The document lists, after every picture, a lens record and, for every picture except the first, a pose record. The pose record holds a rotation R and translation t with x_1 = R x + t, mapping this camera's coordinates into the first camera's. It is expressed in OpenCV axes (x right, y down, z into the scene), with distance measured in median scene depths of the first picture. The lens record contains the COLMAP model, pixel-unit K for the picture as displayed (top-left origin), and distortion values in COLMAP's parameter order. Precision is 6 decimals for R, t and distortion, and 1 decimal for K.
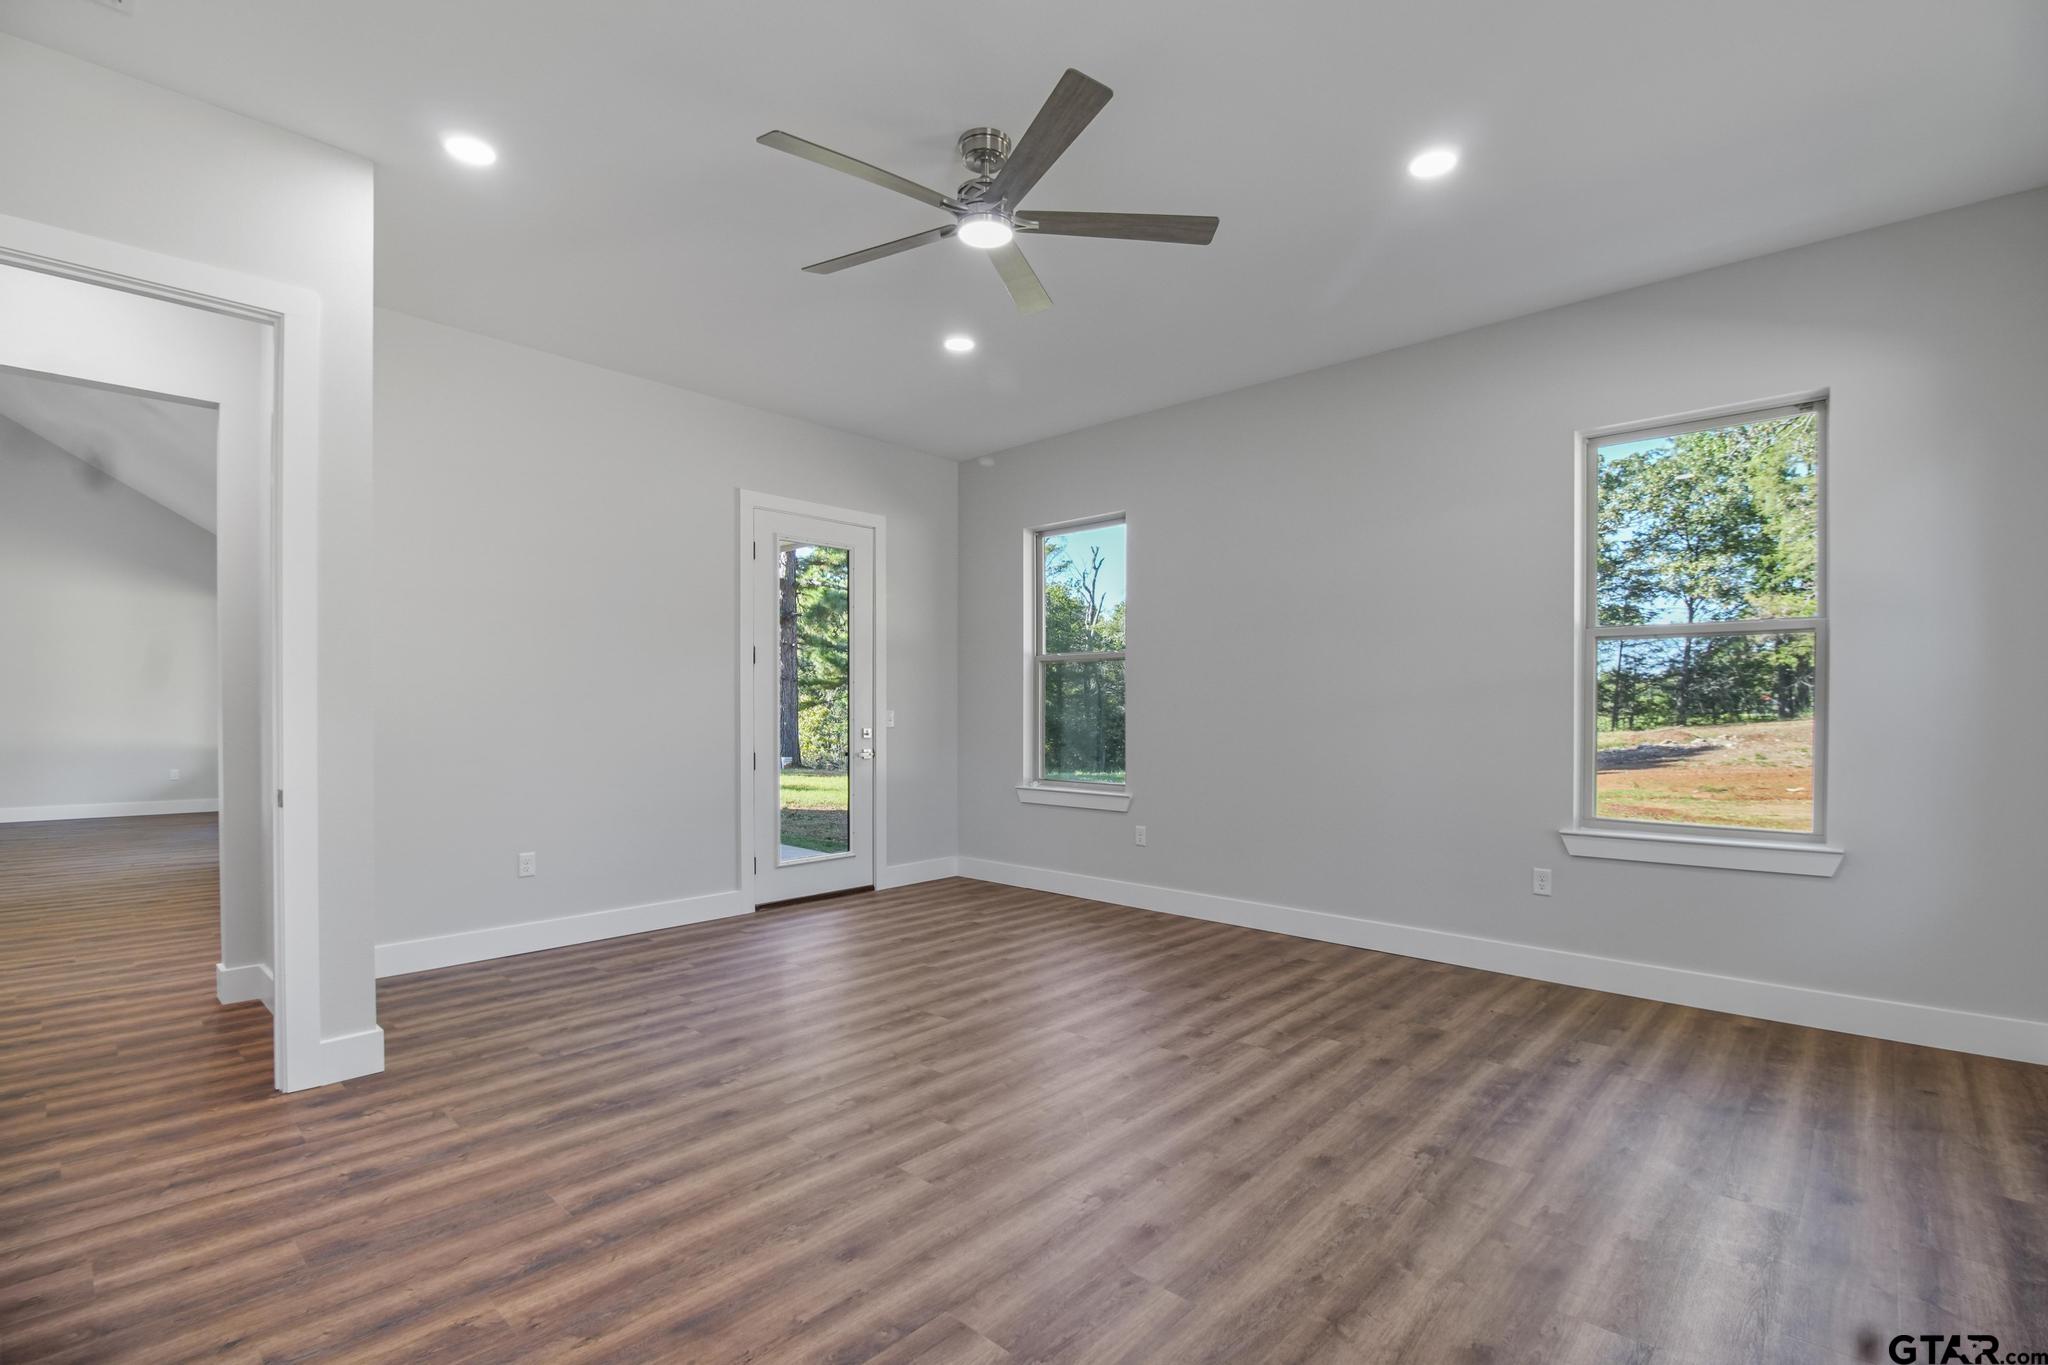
lens RADIAL K [[915.1, 0, 1030.2], [0, 915.1, 681.0], [0, 0, 1]] dist [-0.003760, -0.011404]
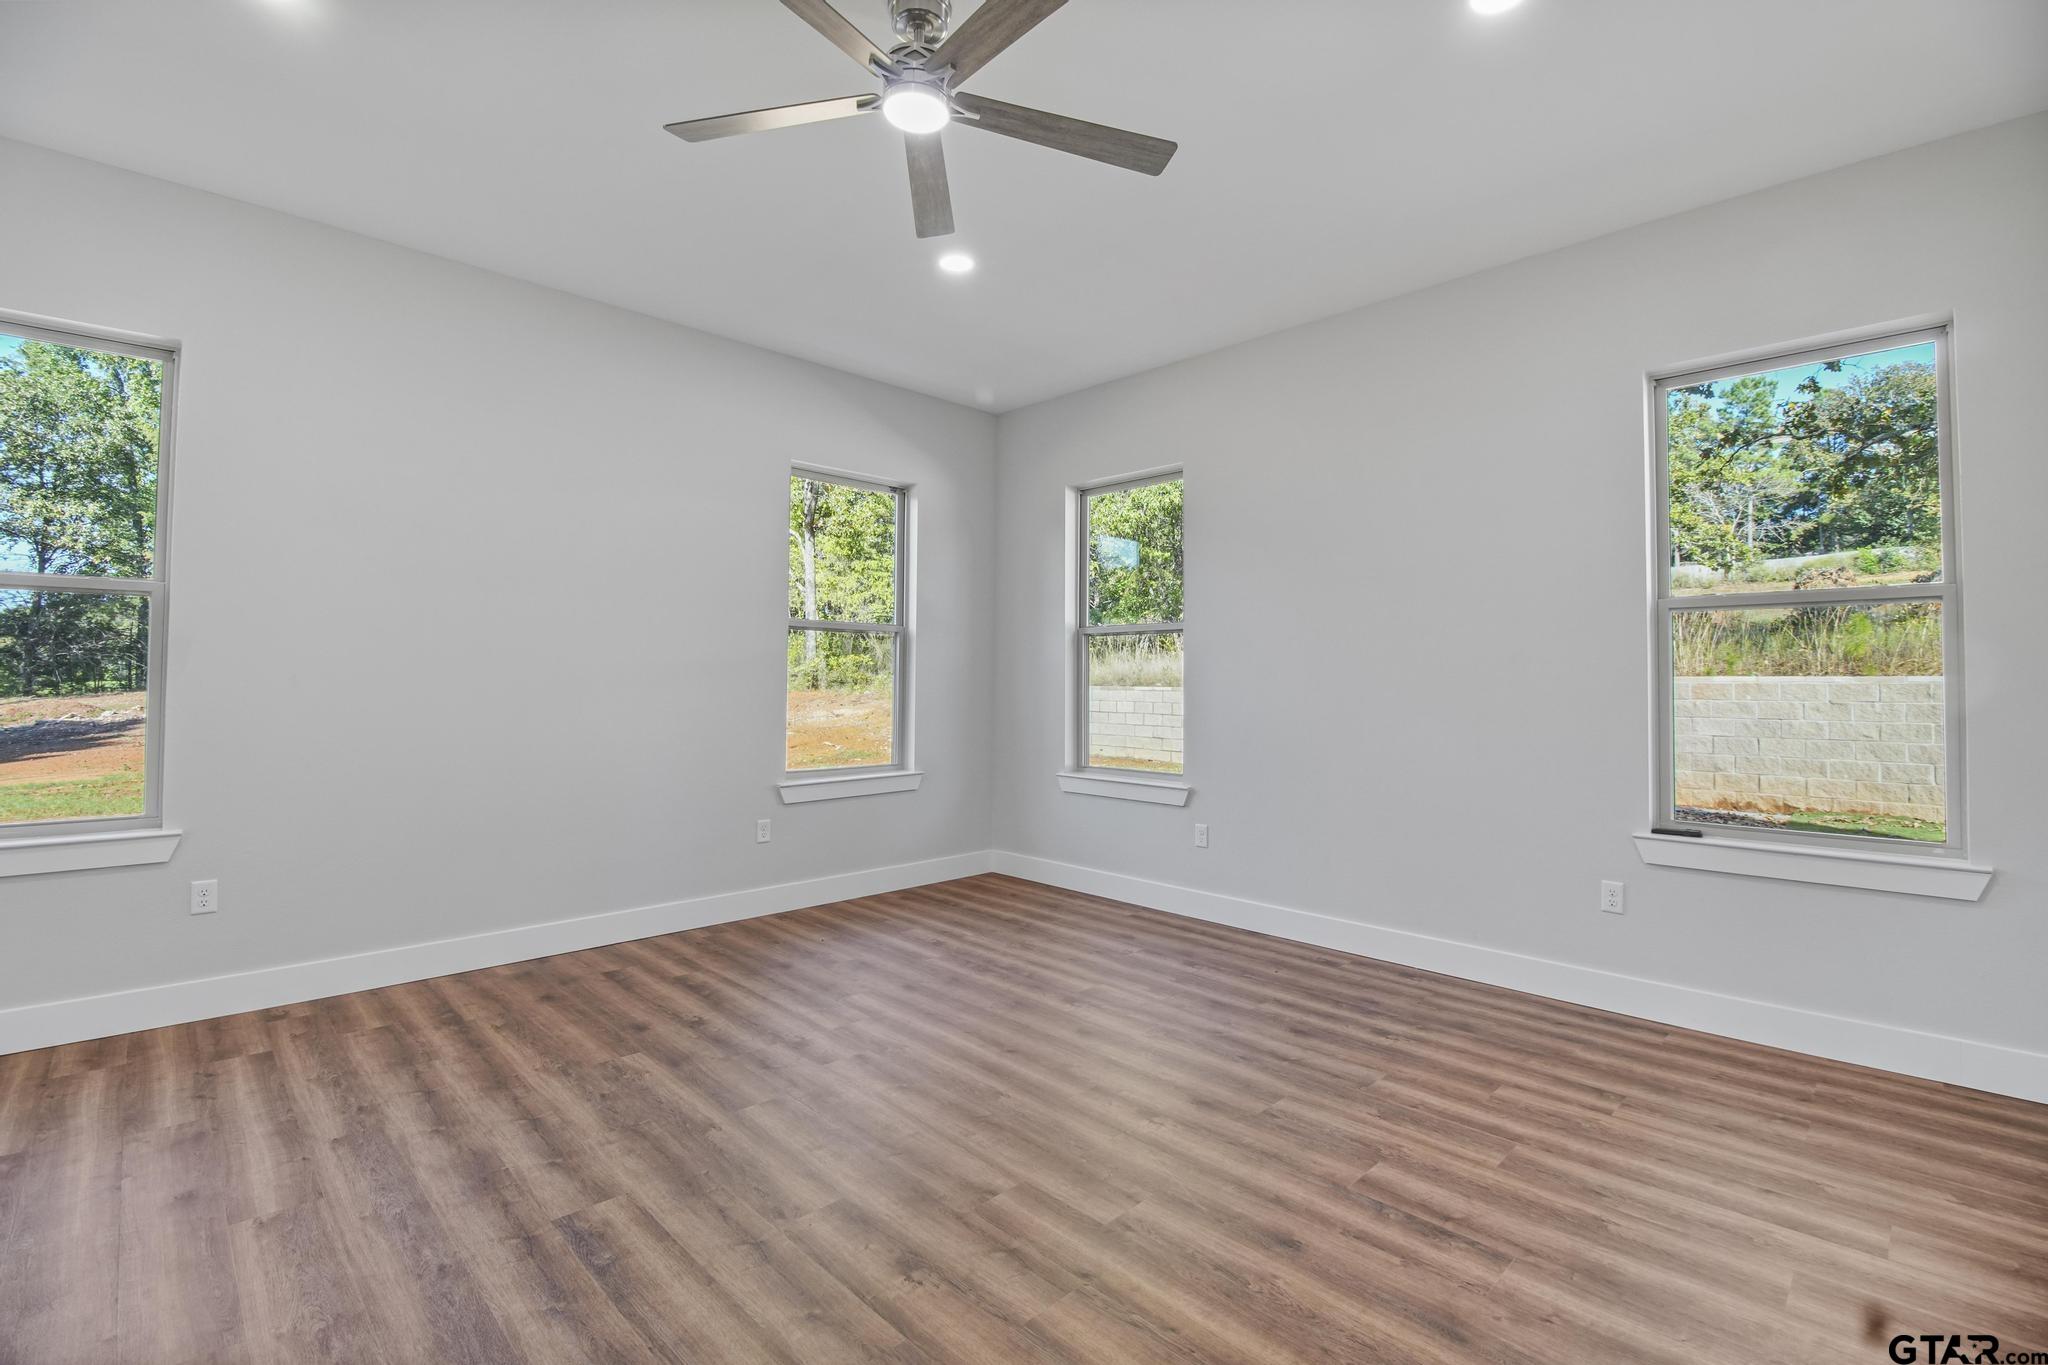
lens RADIAL K [[915.1, 0, 1030.2], [0, 915.1, 681.0], [0, 0, 1]] dist [-0.003760, -0.011404]
pose [[0.049595, 0.004547, 0.998759, -0.629250], [-0.034919, 0.999386, -0.002816, 0.023054], [-0.998159, -0.034736, 0.049723, 0.664591]]
